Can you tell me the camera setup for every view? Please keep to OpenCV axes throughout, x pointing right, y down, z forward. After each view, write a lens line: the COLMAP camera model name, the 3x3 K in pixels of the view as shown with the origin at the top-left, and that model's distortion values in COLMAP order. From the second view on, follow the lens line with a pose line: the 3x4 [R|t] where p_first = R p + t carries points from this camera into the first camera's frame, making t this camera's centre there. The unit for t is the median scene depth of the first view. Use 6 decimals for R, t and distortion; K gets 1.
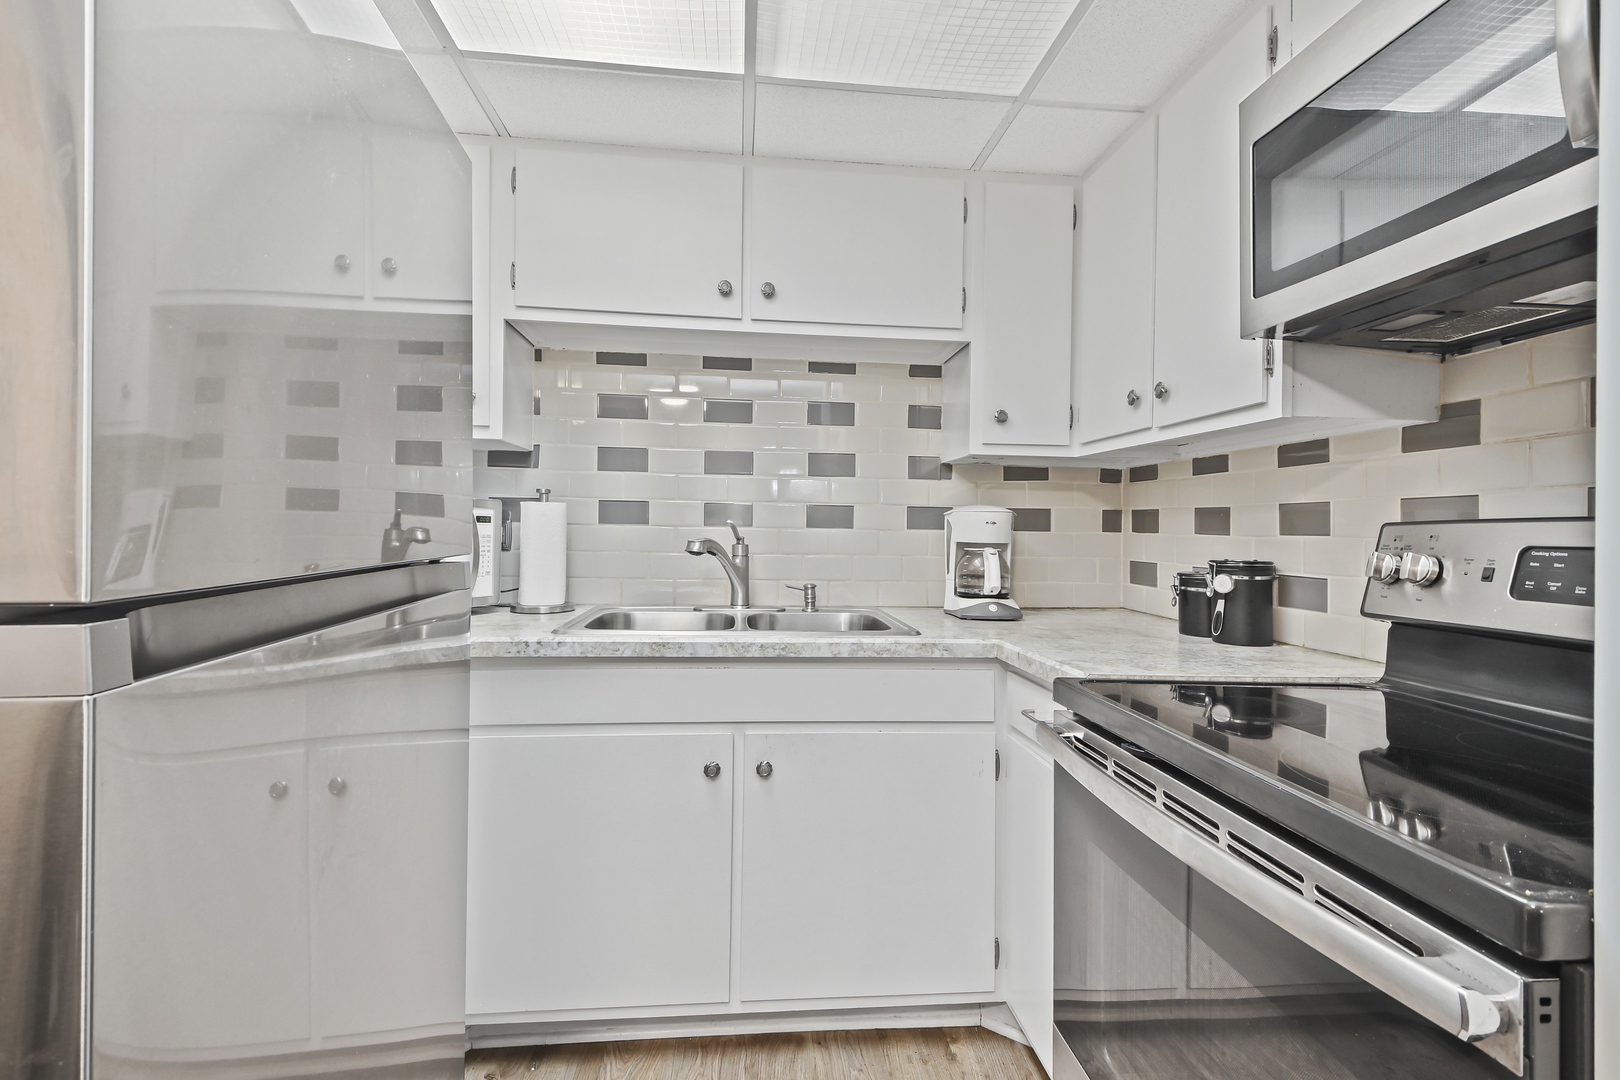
lens RADIAL K [[730.3, 0, 817.6], [0, 730.3, 541.0], [0, 0, 1]] dist [0.008732, -0.002935]
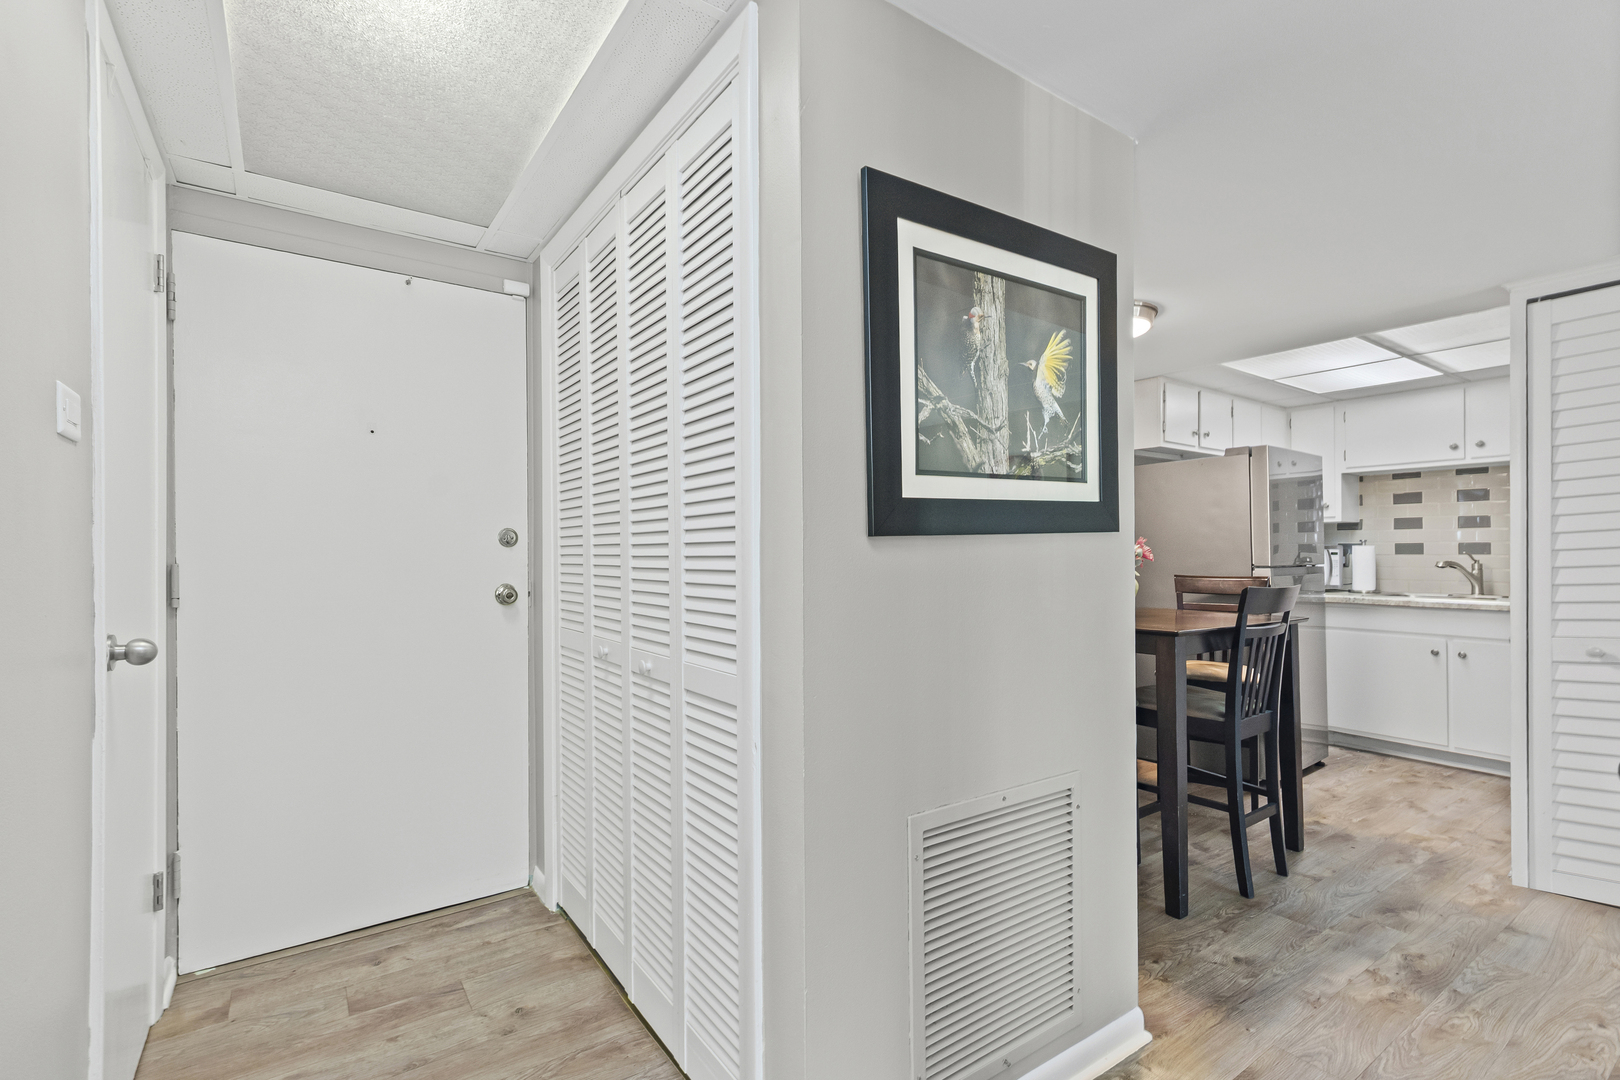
lens RADIAL K [[730.3, 0, 817.1], [0, 730.3, 546.1], [0, 0, 1]] dist [0.008732, -0.002935]
pose [[0.479055, -0.025421, -0.877416, 0.835727], [-0.009551, 0.999370, -0.034169, 0.044268], [0.877733, 0.024749, 0.478511, -1.631296]]
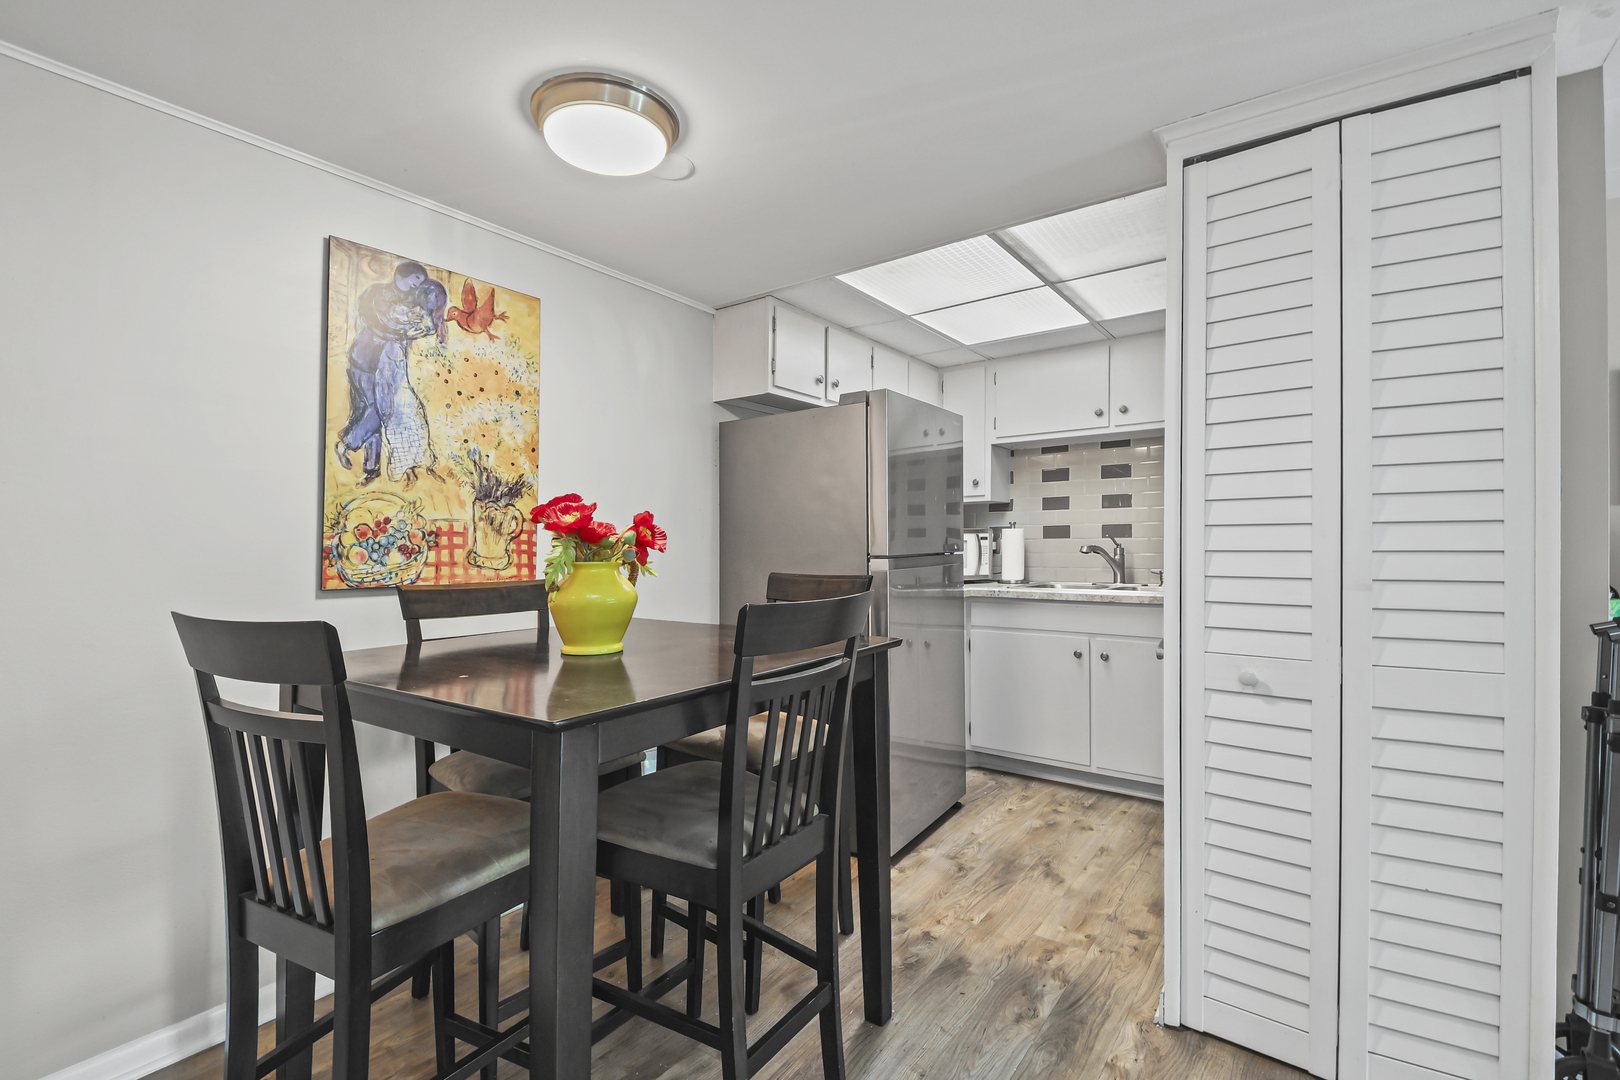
lens RADIAL K [[730.3, 0, 792.1], [0, 730.3, 559.1], [0, 0, 1]] dist [0.008732, -0.002935]
pose [[0.726538, -0.008757, -0.687070, 0.562497], [0.009009, 0.999954, -0.003218, 0.030593], [0.687067, -0.003852, 0.726584, -0.870395]]
